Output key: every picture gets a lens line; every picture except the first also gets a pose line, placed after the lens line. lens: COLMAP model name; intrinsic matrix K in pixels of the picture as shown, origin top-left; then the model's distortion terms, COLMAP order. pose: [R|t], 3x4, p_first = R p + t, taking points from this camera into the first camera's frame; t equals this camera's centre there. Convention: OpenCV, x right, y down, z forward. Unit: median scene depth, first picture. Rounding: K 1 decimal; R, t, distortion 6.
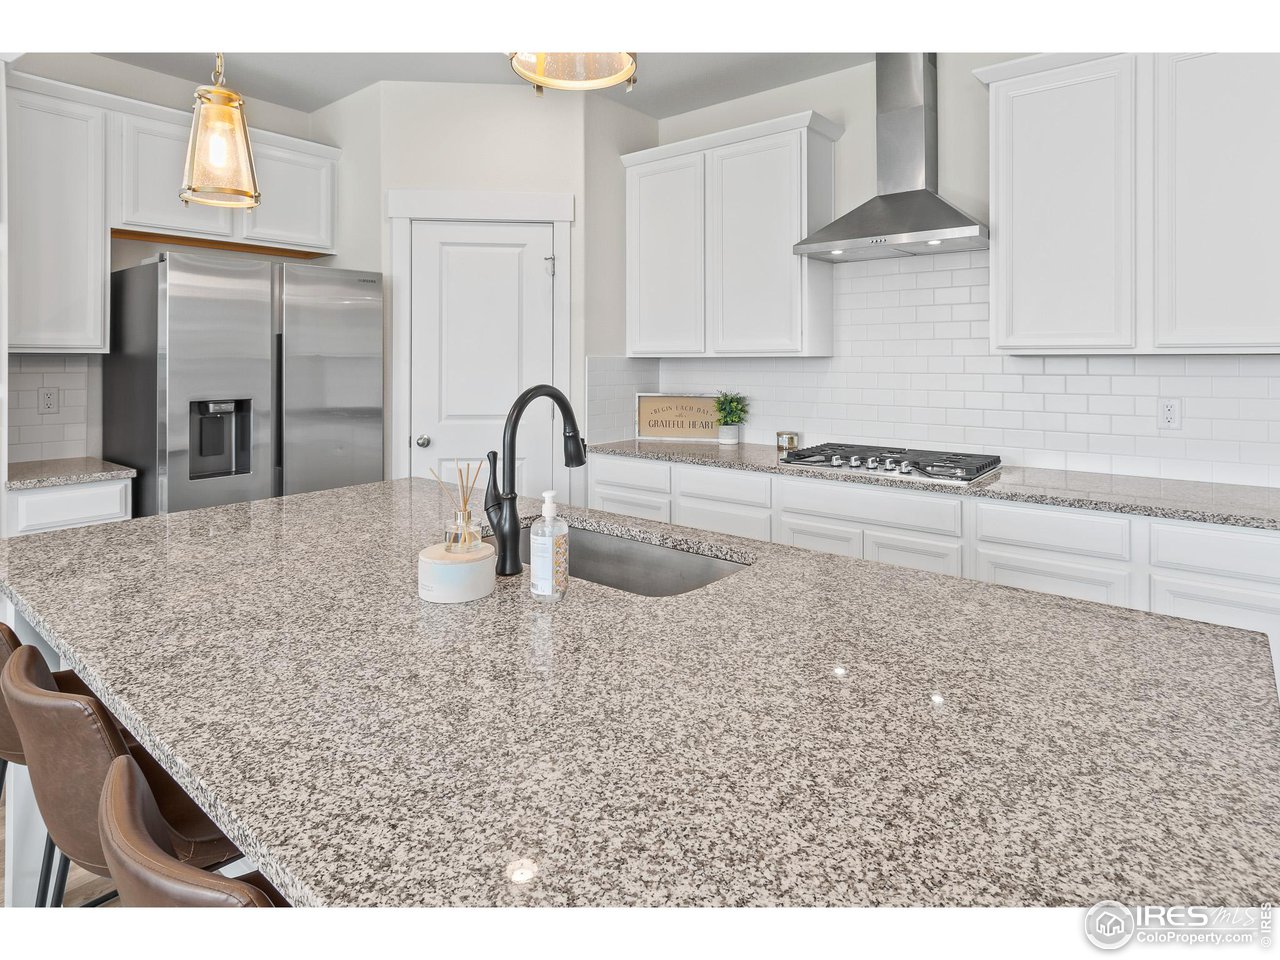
lens RADIAL K [[716.4, 0, 656.2], [0, 716.4, 352.4], [0, 0, 1]] dist [-0.002083, -0.001604]
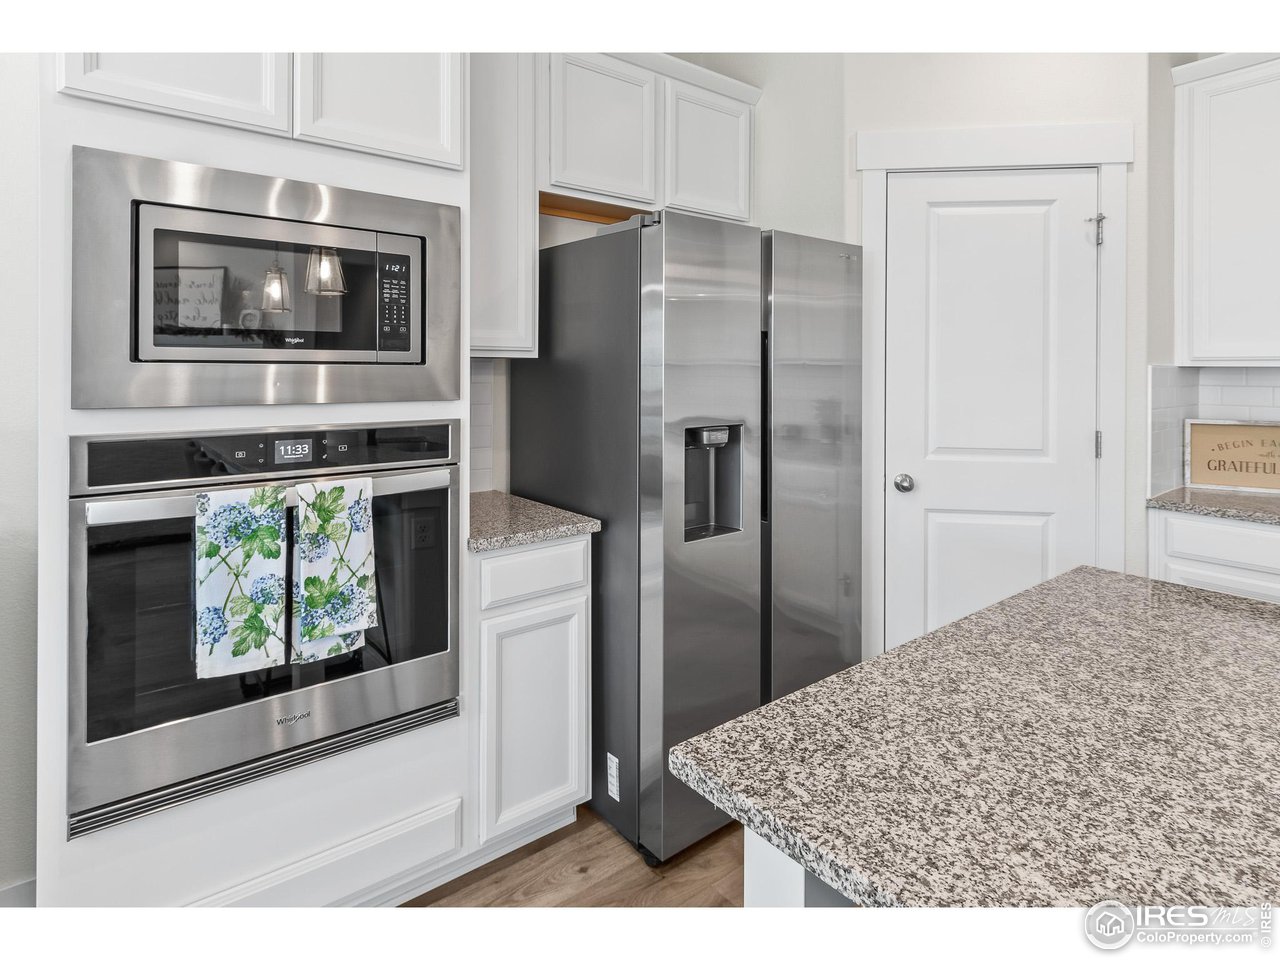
lens RADIAL K [[709.2, 0, 638.7], [0, 709.2, 363.3], [0, 0, 1]] dist [0.014173, -0.000206]
pose [[0.976201, 0.001671, -0.216860, -0.494221], [-0.001535, 0.999999, 0.000794, 0.005445], [0.216861, -0.000442, 0.976202, 0.292896]]
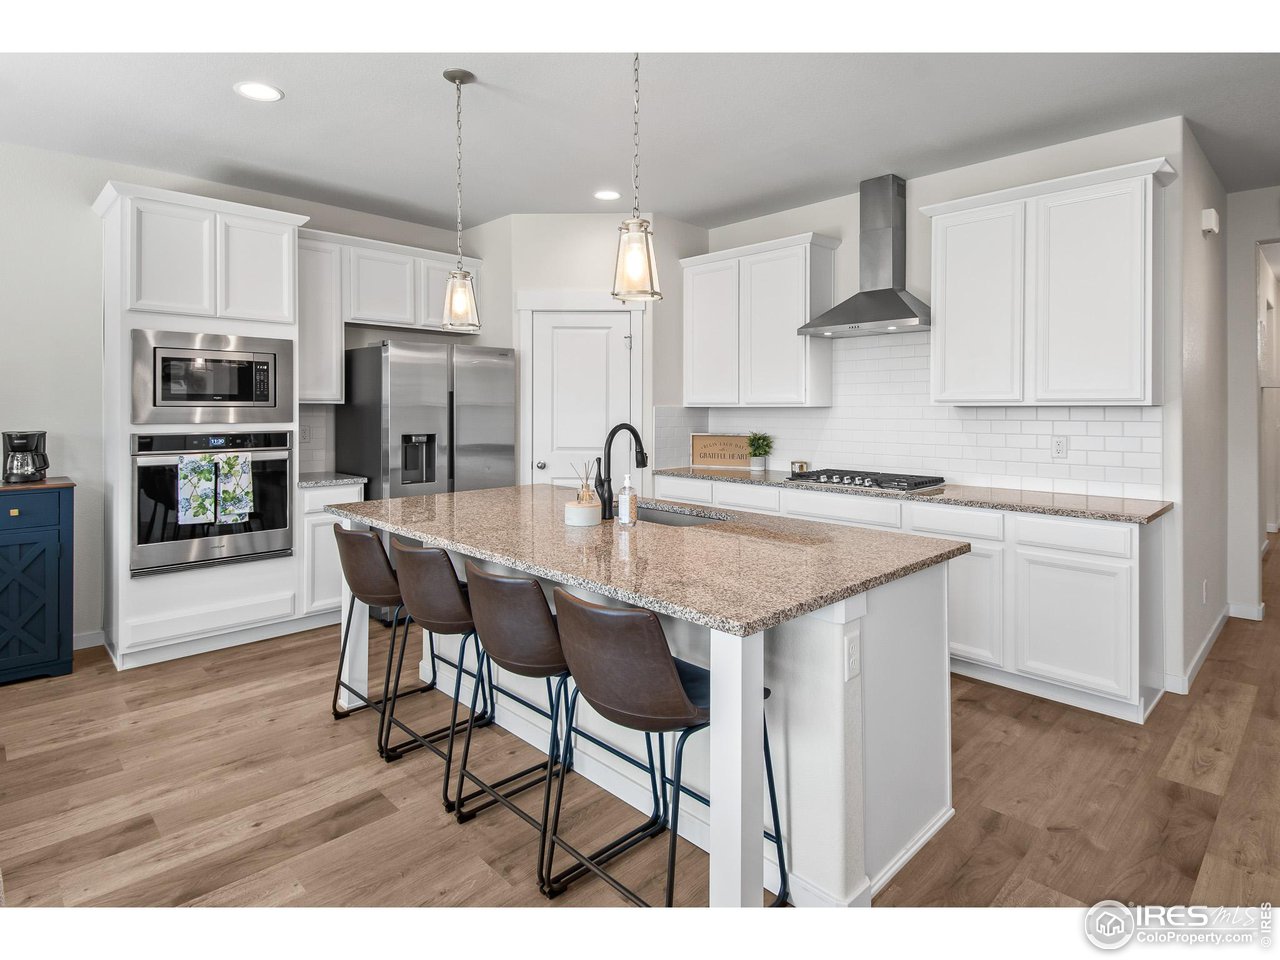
lens RADIAL K [[702.3, 0, 653.5], [0, 702.3, 406.1], [0, 0, 1]] dist [0.038335, -0.000805]
pose [[0.993874, 0.001803, -0.110503, 0.063359], [-0.001036, 0.999975, 0.007002, -0.005172], [0.110513, -0.006845, 0.993851, -0.433840]]
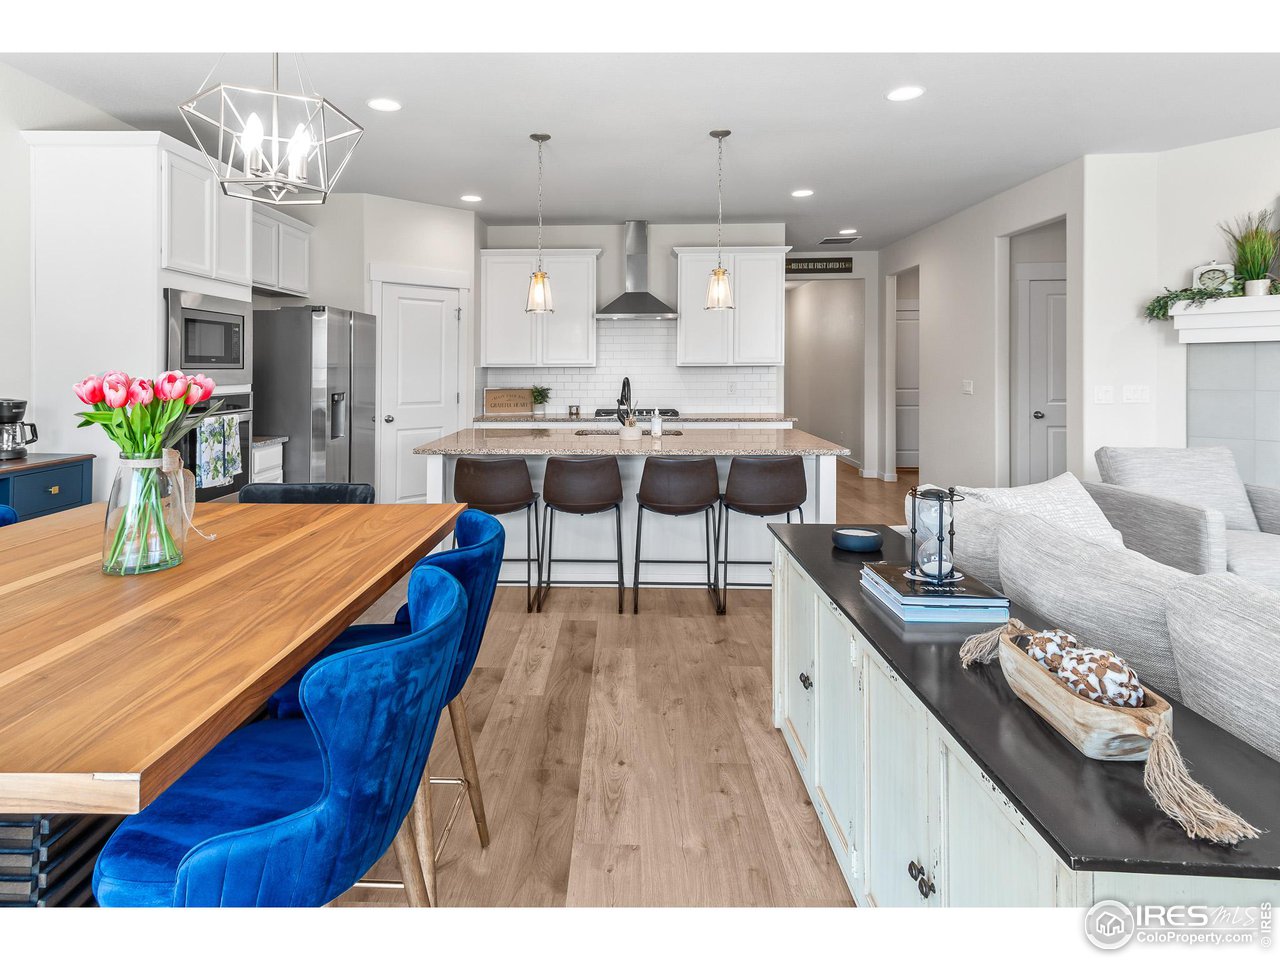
lens RADIAL K [[709.2, 0, 638.7], [0, 709.2, 363.3], [0, 0, 1]] dist [0.014173, -0.000206]
pose [[0.773036, 0.002581, 0.634356, -1.047131], [-0.005190, 0.999984, 0.002256, -0.010133], [-0.634340, -0.005037, 0.773037, -0.696599]]
